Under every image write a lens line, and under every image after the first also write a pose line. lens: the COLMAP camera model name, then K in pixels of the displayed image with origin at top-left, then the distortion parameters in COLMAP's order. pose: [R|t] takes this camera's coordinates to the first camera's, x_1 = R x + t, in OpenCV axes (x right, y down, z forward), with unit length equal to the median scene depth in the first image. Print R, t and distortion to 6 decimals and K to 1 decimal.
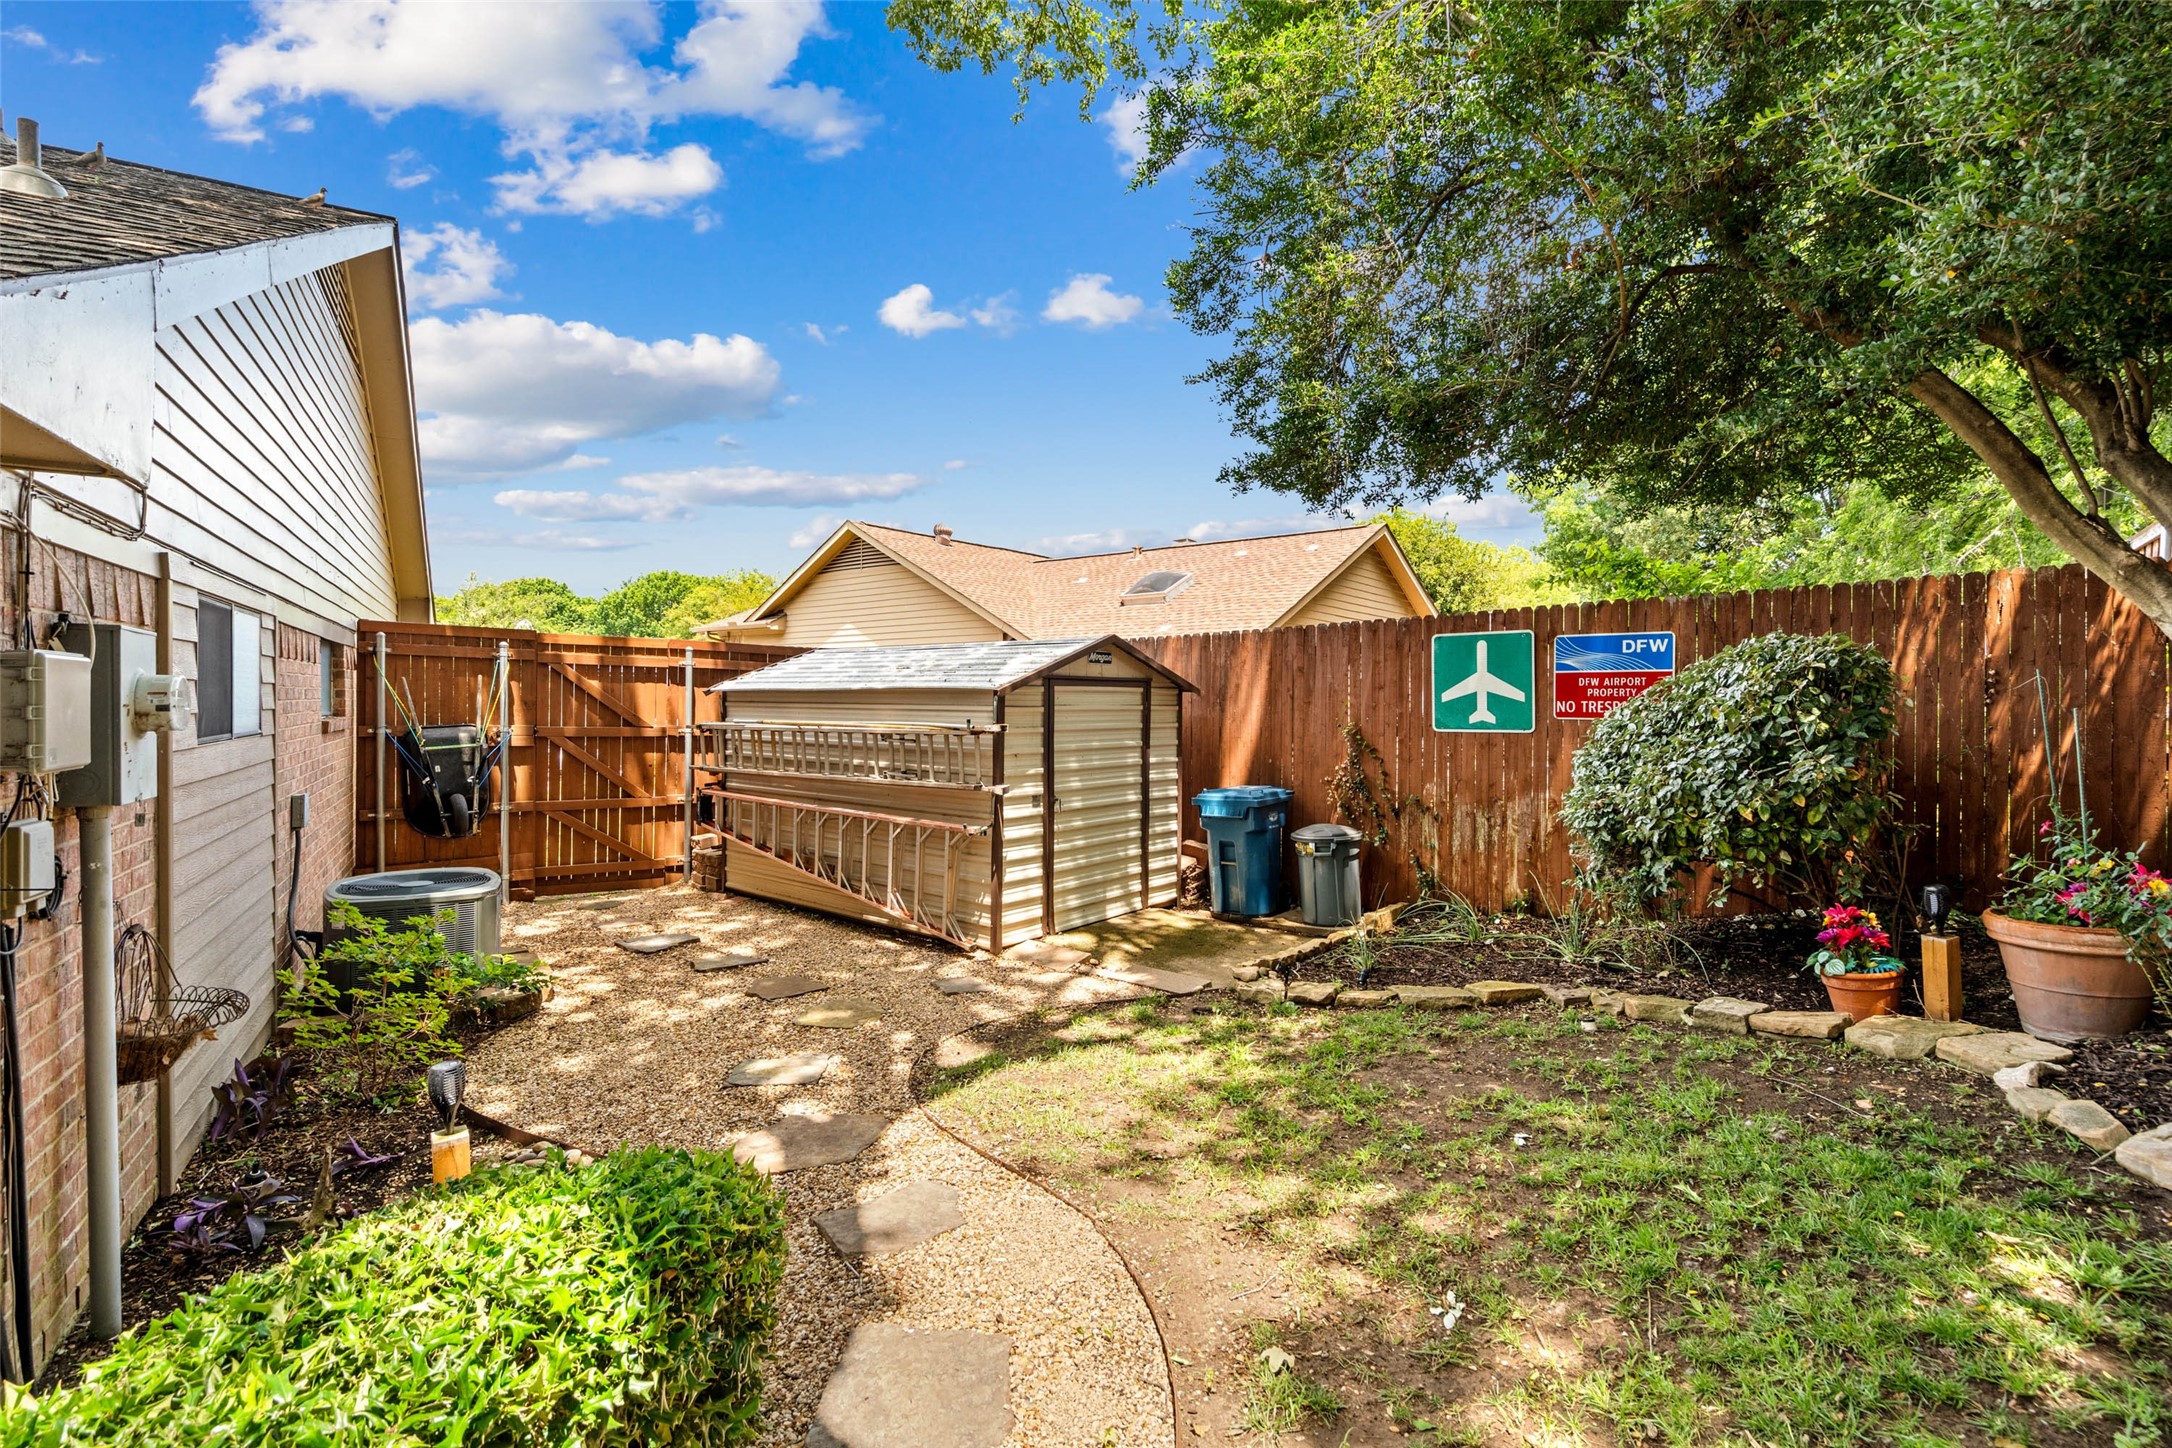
lens RADIAL K [[951.8, 0, 1086.4], [0, 951.8, 696.5], [0, 0, 1]] dist [-0.001006, -0.000165]
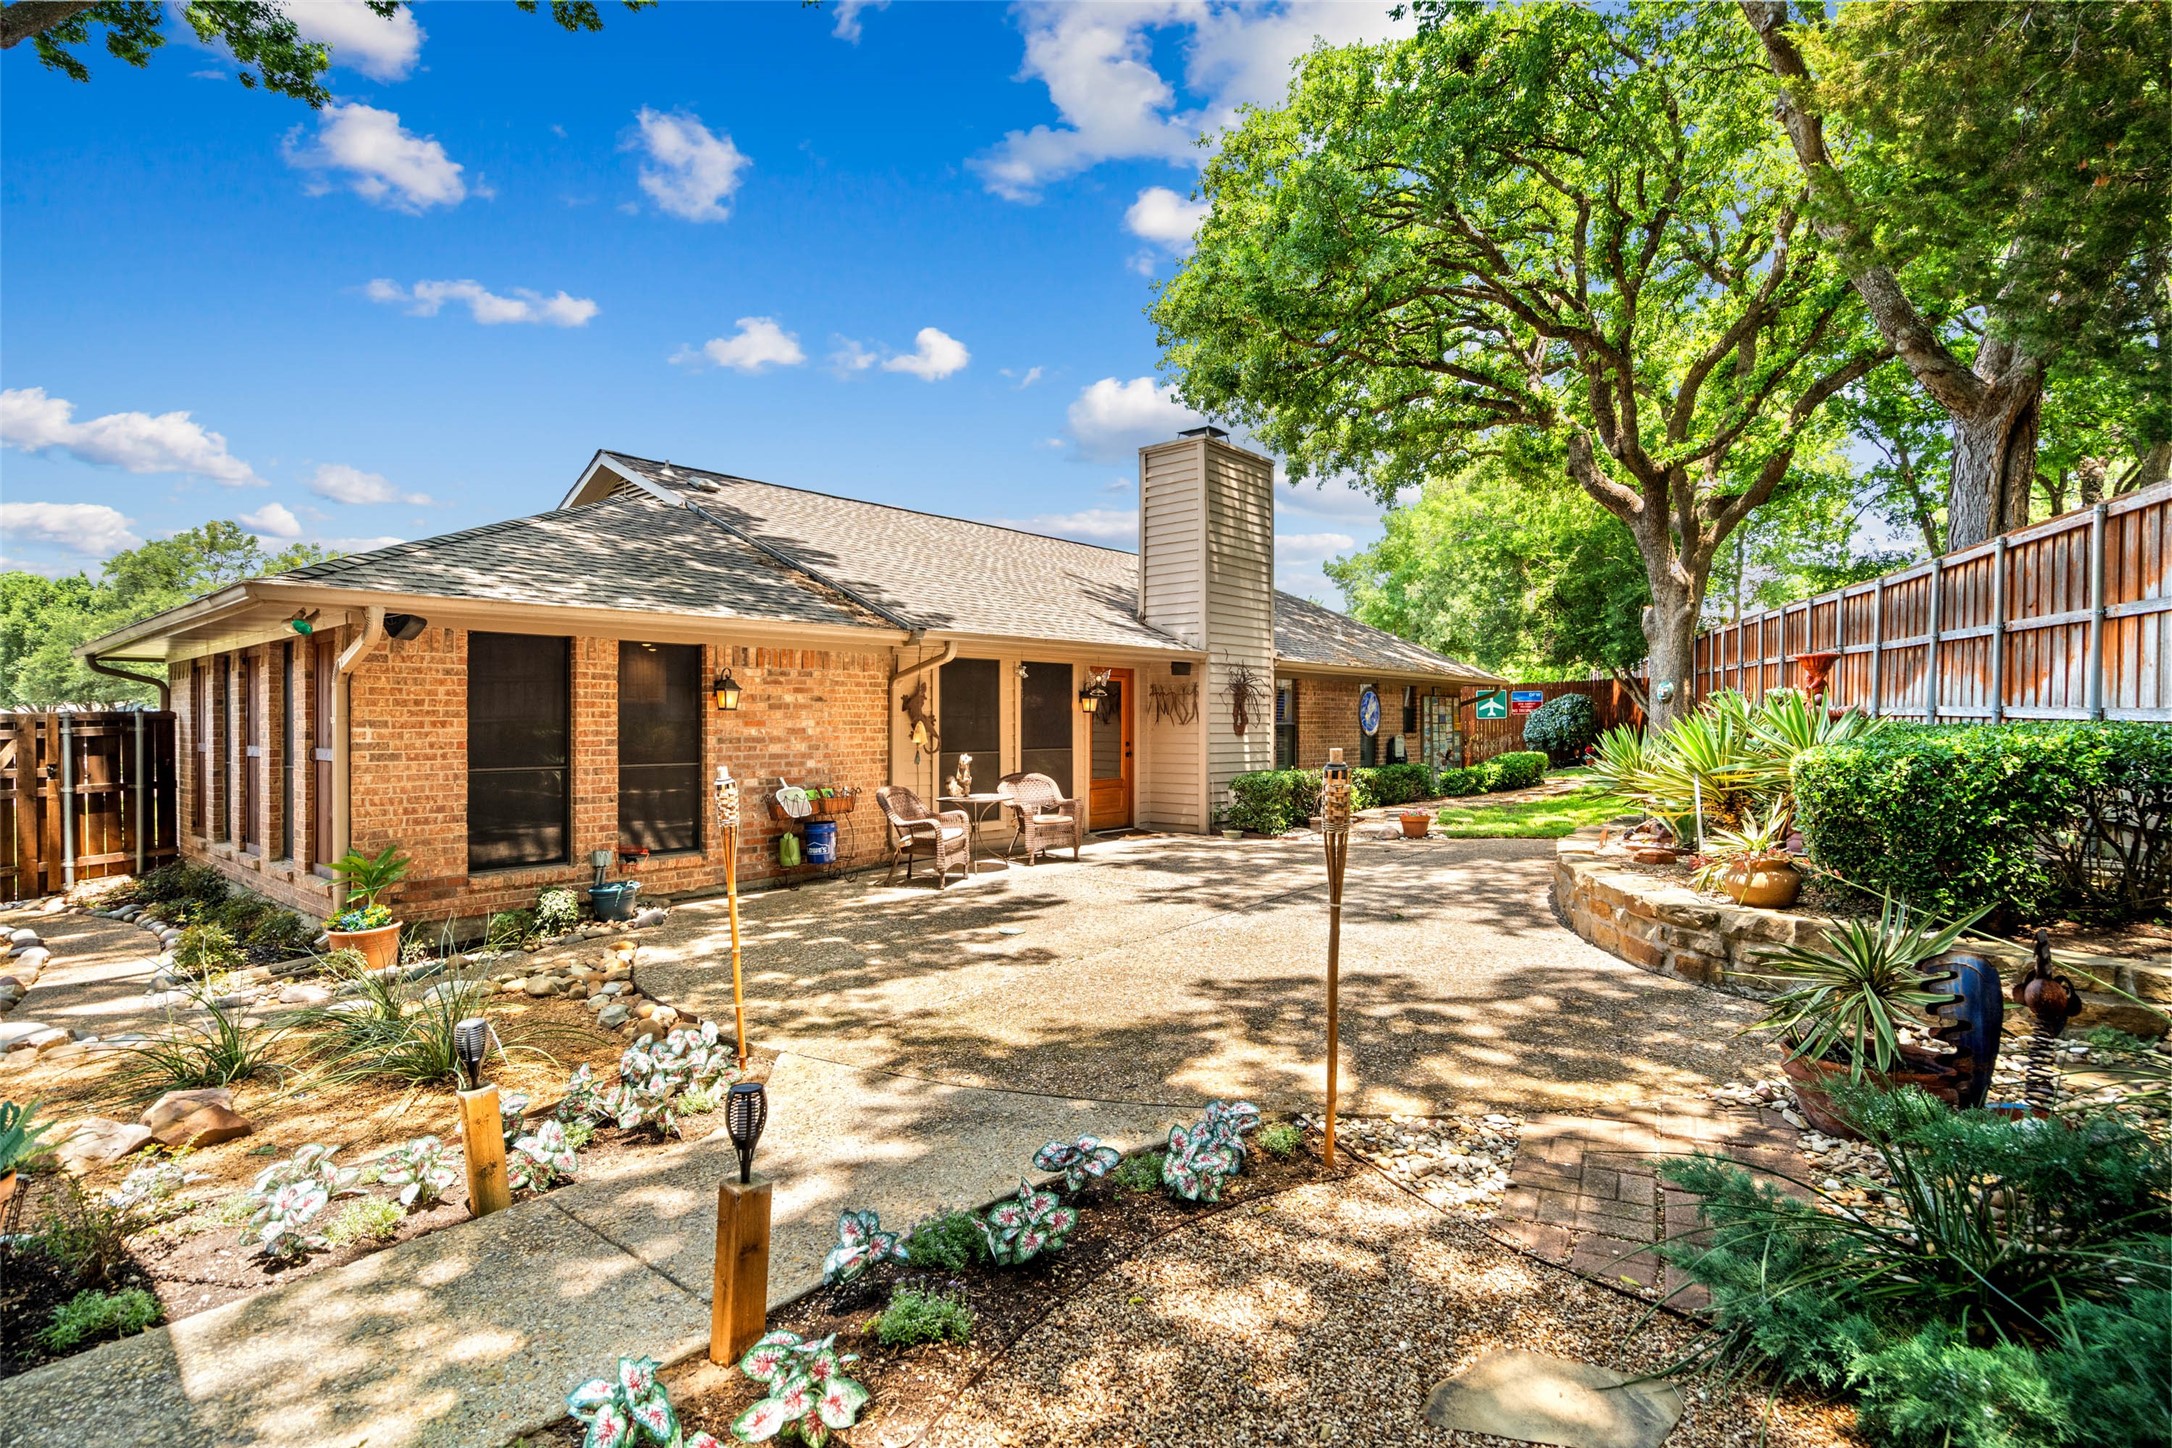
lens RADIAL K [[1039.7, 0, 1086.0], [0, 1039.7, 724.0], [0, 0, 1]] dist [0.014961, 0.000019]
pose [[0.954316, -0.001218, 0.298798, -3.173019], [-0.000536, 0.999983, 0.005786, 0.053217], [-0.298800, -0.005682, 0.954299, -3.269048]]
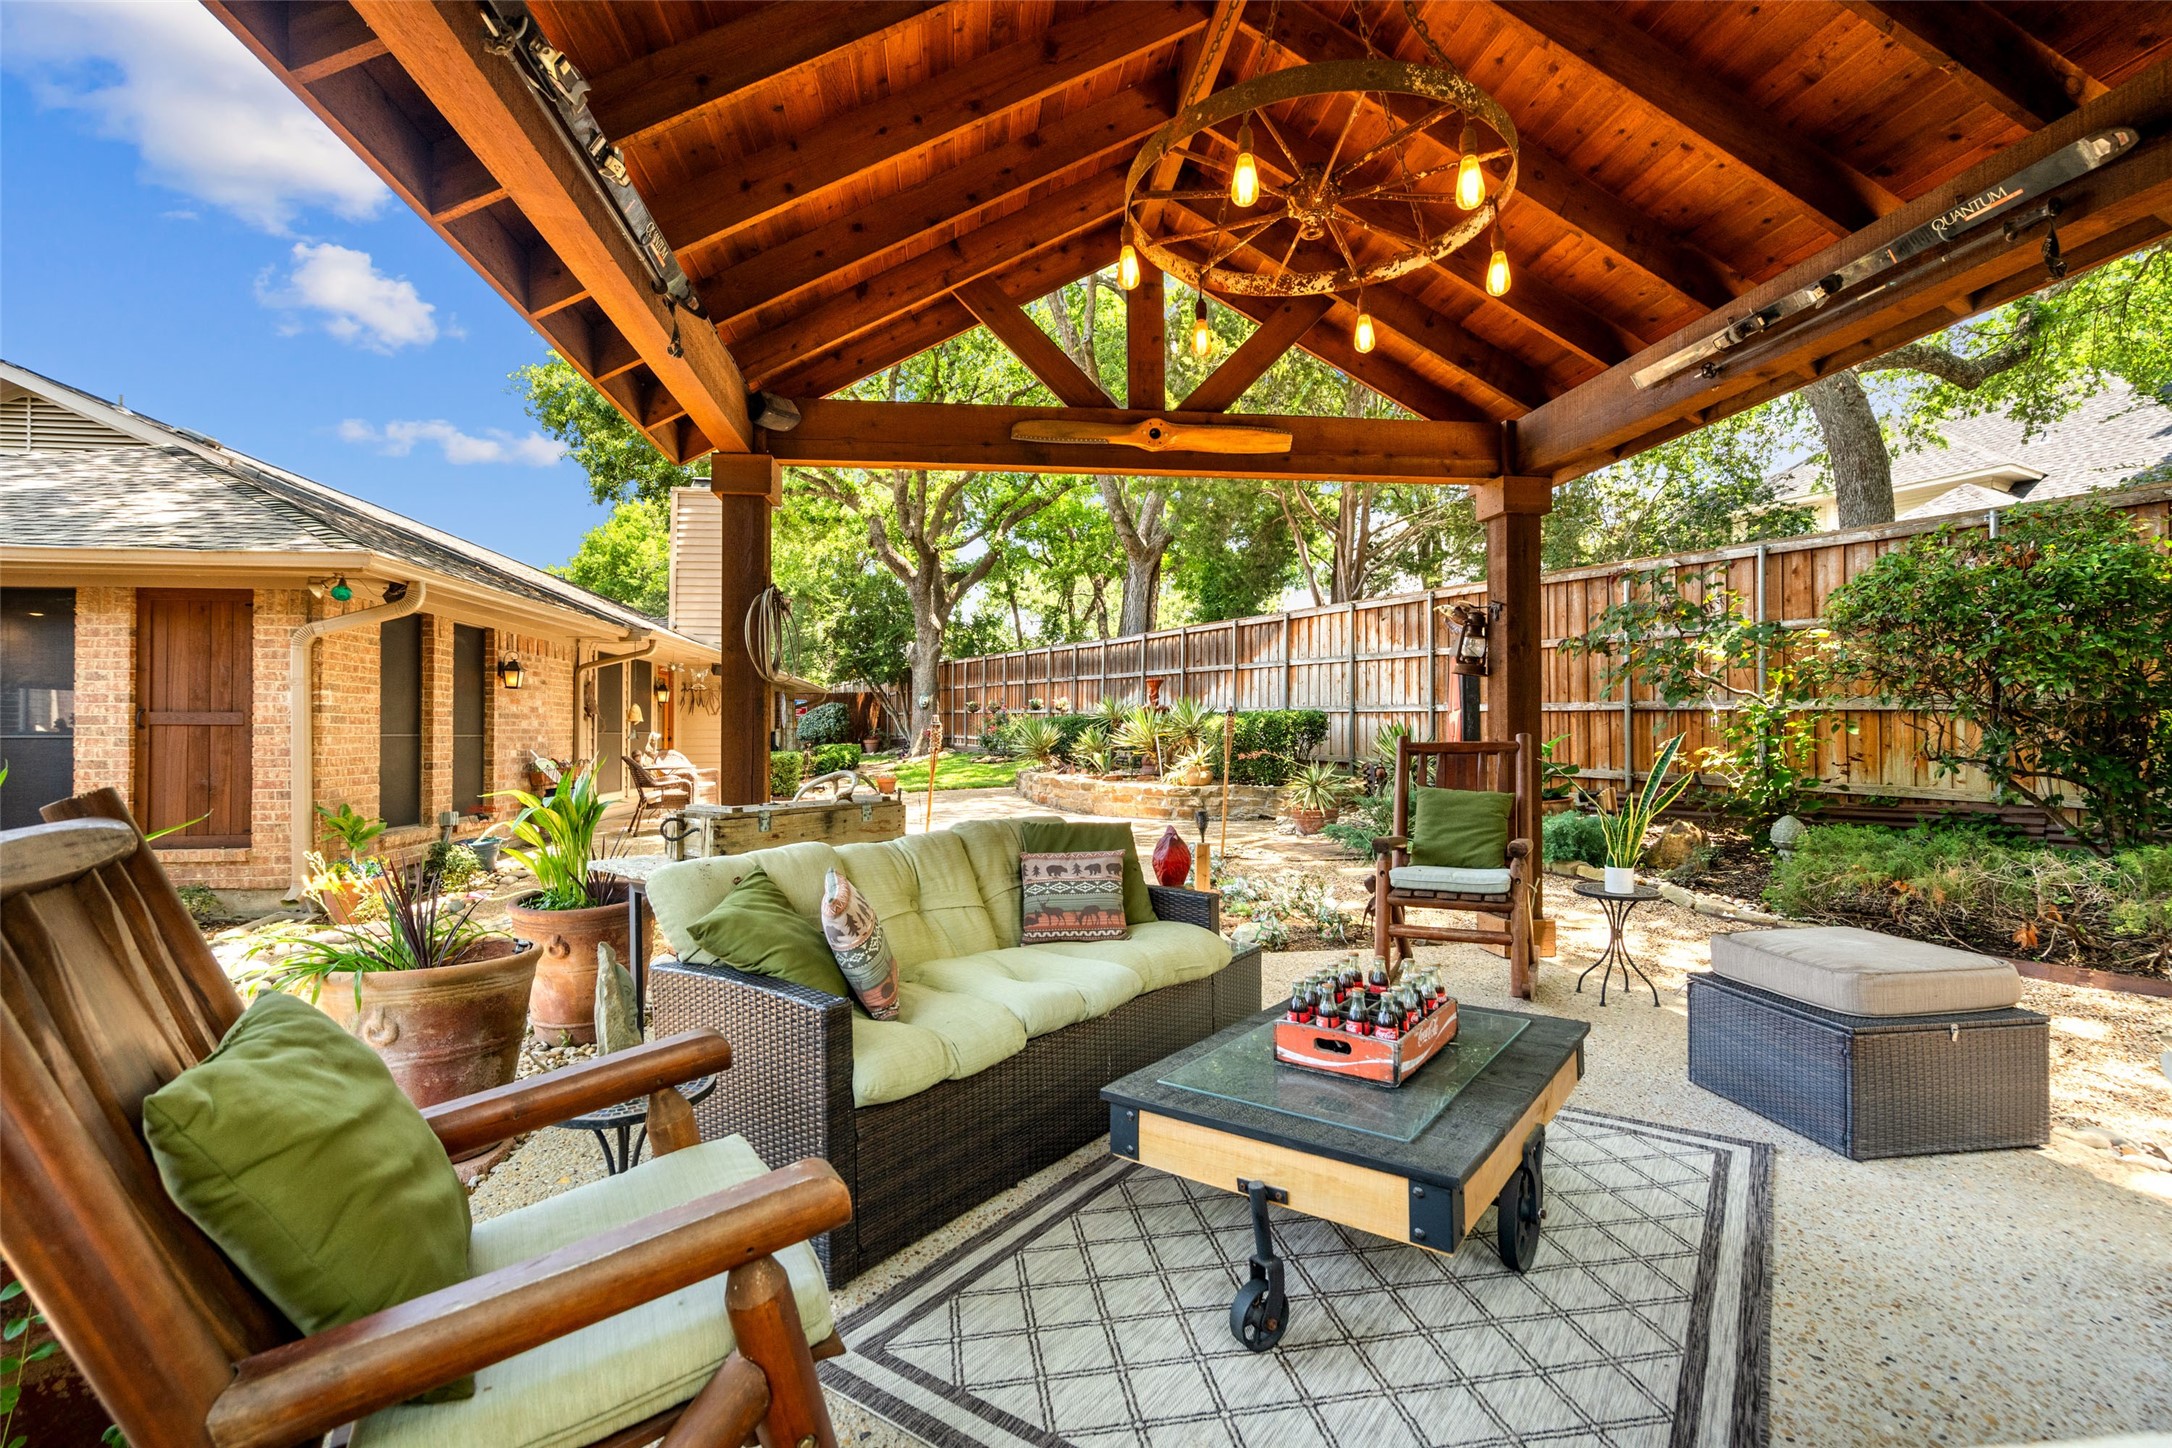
lens RADIAL K [[976.2, 0, 1086.0], [0, 976.2, 724.0], [0, 0, 1]] dist [-0.001710, -0.000317]
pose [[0.411280, 0.008954, 0.911465, -4.518733], [-0.002508, 0.999959, -0.008691, 0.124333], [-0.911506, 0.001289, 0.411286, -3.178159]]
